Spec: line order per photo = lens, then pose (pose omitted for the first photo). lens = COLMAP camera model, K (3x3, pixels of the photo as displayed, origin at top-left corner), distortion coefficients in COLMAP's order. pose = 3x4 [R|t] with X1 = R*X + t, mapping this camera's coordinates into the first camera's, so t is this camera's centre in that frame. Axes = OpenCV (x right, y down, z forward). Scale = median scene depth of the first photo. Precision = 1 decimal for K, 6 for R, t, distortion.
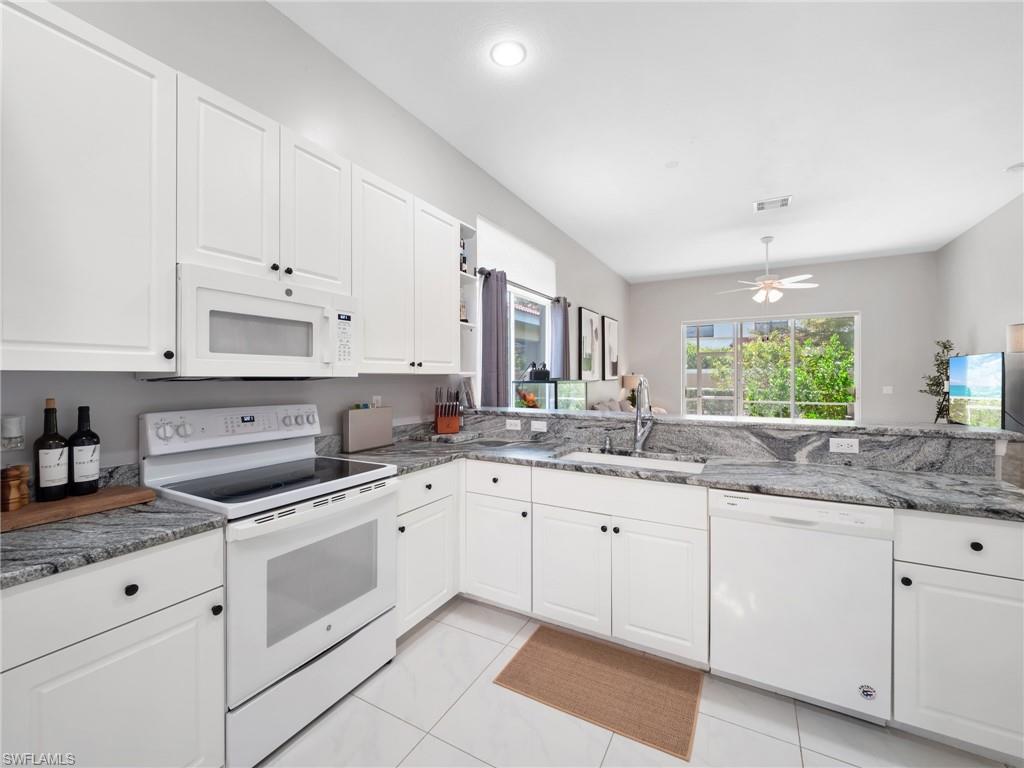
lens RADIAL K [[433.2, 0, 504.3], [0, 433.2, 380.0], [0, 0, 1]] dist [0.004411, -0.005909]
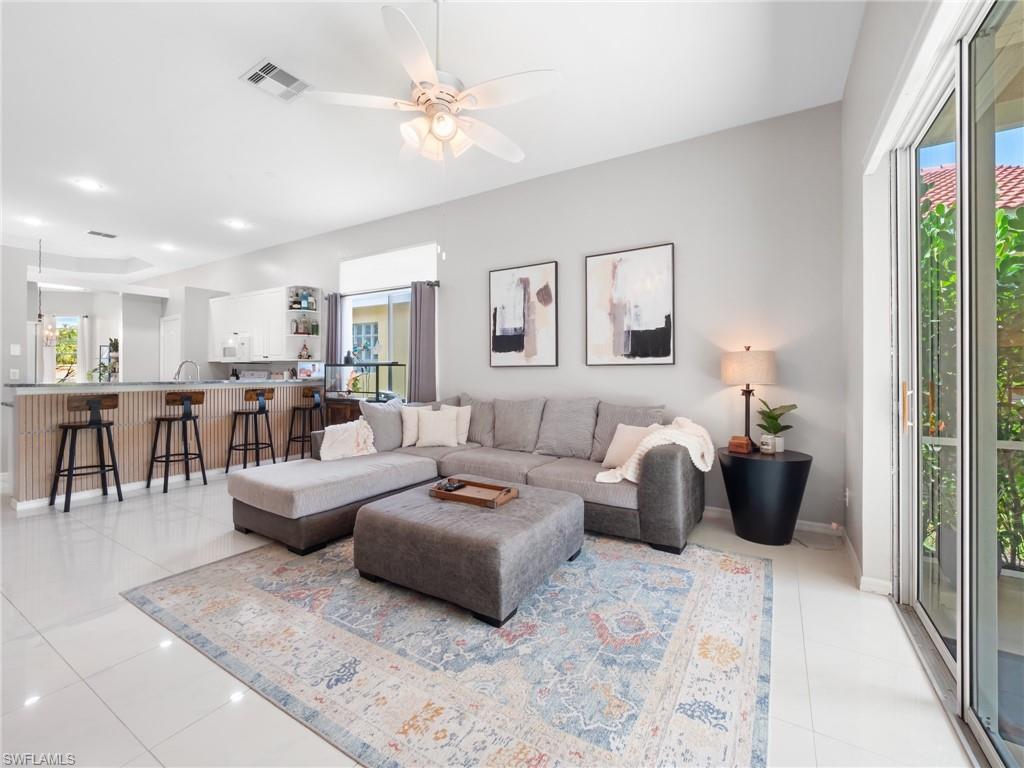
lens RADIAL K [[434.9, 0, 504.0], [0, 434.9, 368.6], [0, 0, 1]] dist [0.004054, -0.007139]
pose [[-0.035669, -0.003233, -0.999358, 1.455607], [-0.011417, 0.999931, -0.002827, 0.014845], [0.999298, 0.011309, -0.035703, 1.586557]]
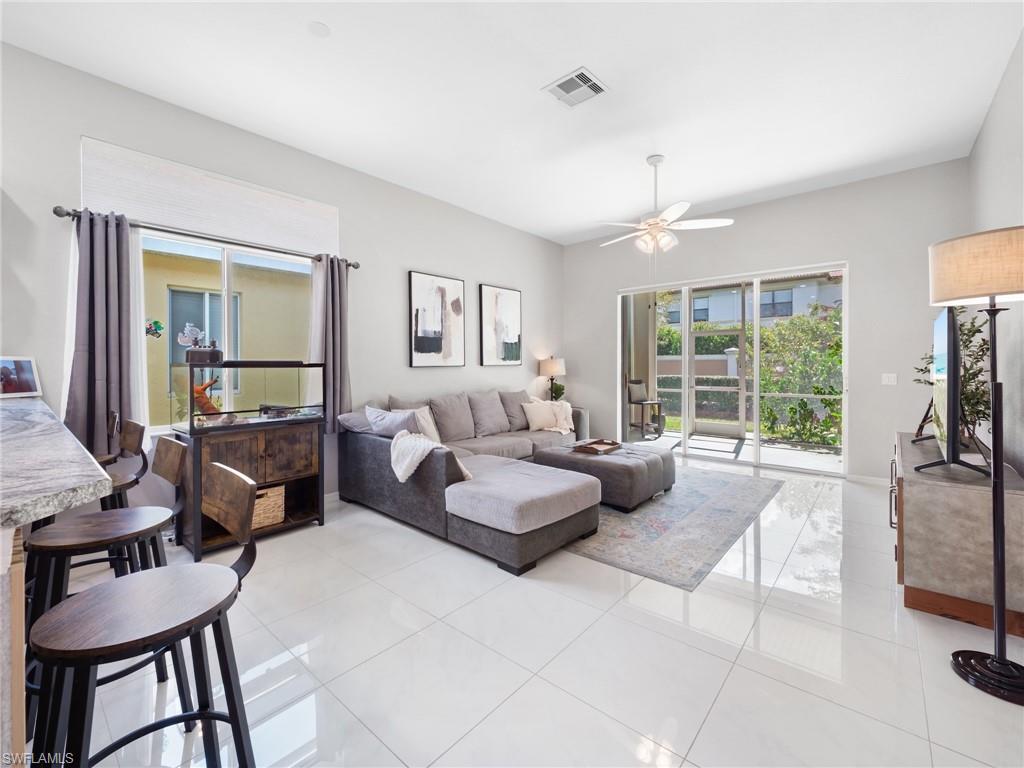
lens RADIAL K [[434.9, 0, 504.0], [0, 434.9, 368.6], [0, 0, 1]] dist [0.004054, -0.007139]
pose [[0.978668, -0.000089, -0.205447, 0.757764], [0.000213, 1.000000, 0.000582, 0.010315], [0.205447, -0.000614, 0.978668, 0.398650]]
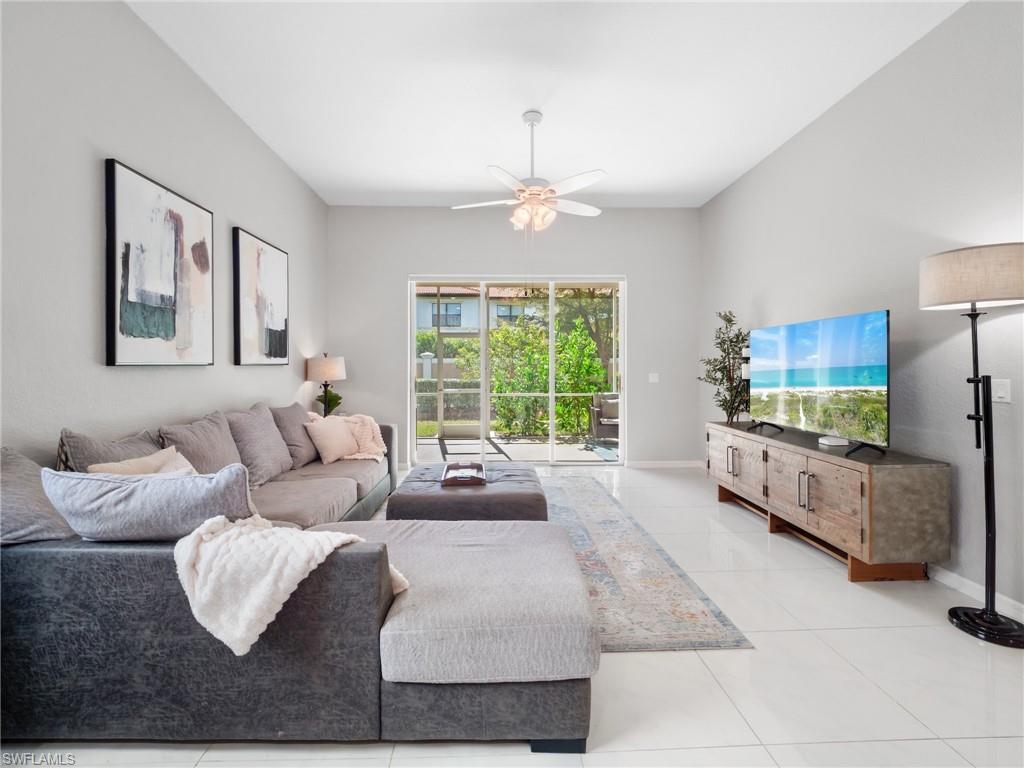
lens RADIAL K [[434.9, 0, 504.0], [0, 434.9, 368.6], [0, 0, 1]] dist [0.004054, -0.007139]
pose [[0.855238, -0.000784, 0.518234, 0.405650], [0.005355, 0.999959, -0.007325, 0.017237], [-0.518207, 0.009039, 0.855207, 0.780317]]
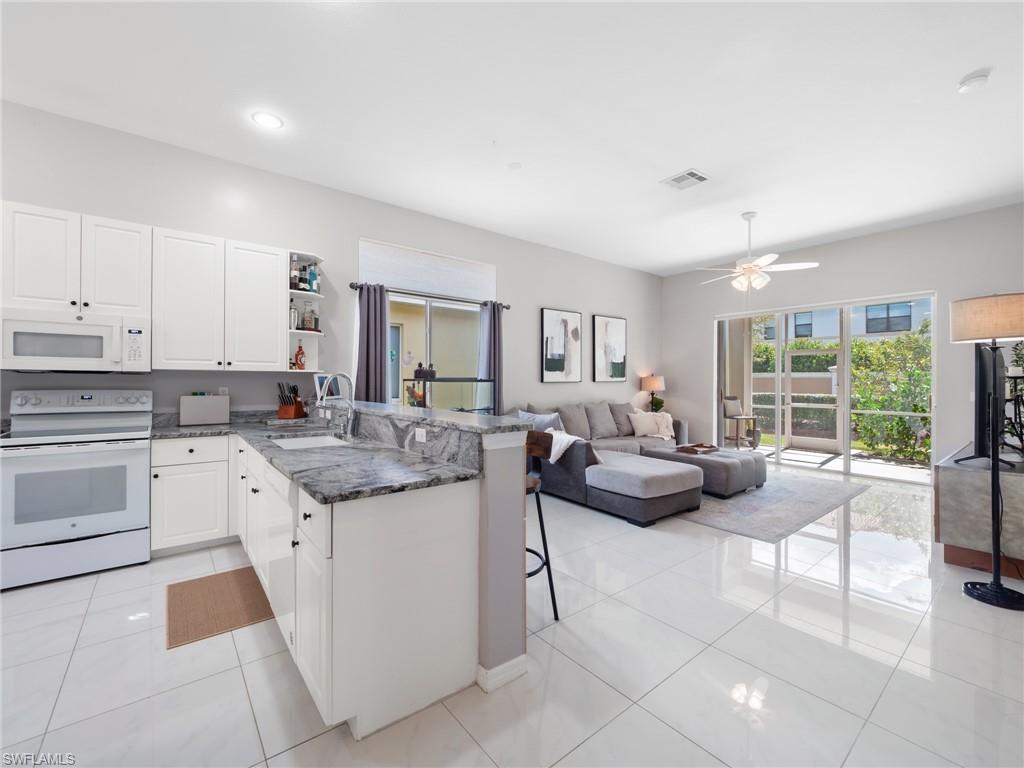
lens RADIAL K [[433.2, 0, 504.3], [0, 433.2, 380.0], [0, 0, 1]] dist [0.004411, -0.005909]
pose [[0.924203, 0.005700, -0.381859, 0.722704], [-0.009516, 0.999922, -0.008105, 0.012043], [0.381783, 0.011124, 0.924185, 0.051688]]
